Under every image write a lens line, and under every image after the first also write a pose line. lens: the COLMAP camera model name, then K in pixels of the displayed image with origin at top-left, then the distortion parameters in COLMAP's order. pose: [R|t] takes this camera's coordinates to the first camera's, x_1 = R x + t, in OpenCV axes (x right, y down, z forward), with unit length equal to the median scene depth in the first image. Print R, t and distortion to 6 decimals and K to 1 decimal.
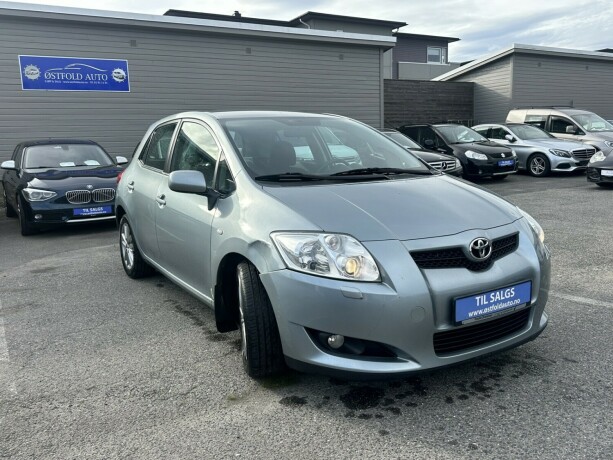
lens RADIAL K [[511.6, 0, 309.7], [0, 511.6, 230.1], [0, 0, 1]] dist [0.098156, -0.155986]
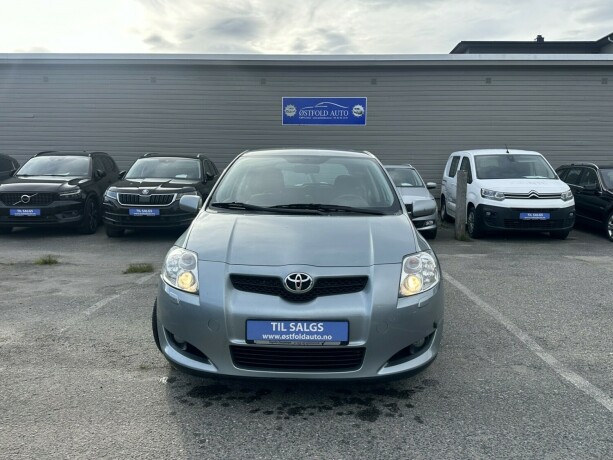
lens RADIAL K [[511.6, 0, 309.7], [0, 511.6, 230.1], [0, 0, 1]] dist [0.098156, -0.155986]
pose [[0.840278, 0.100378, -0.532783, 0.820586], [-0.127174, 0.991786, -0.013716, -0.055095], [0.527030, 0.079281, 0.846141, 0.068995]]
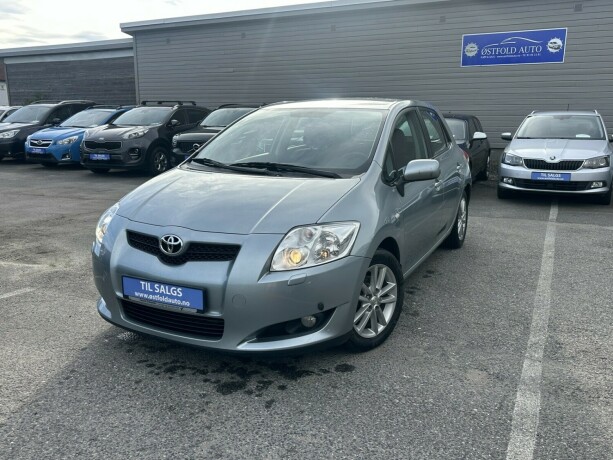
lens RADIAL K [[507.1, 0, 304.5], [0, 507.1, 237.7], [0, 0, 1]] dist [0.121959, -0.201656]
pose [[0.524379, 0.227122, -0.820635, 1.204803], [-0.163898, 0.972670, 0.164470, -0.177864], [0.835562, 0.048256, 0.547273, 0.574188]]
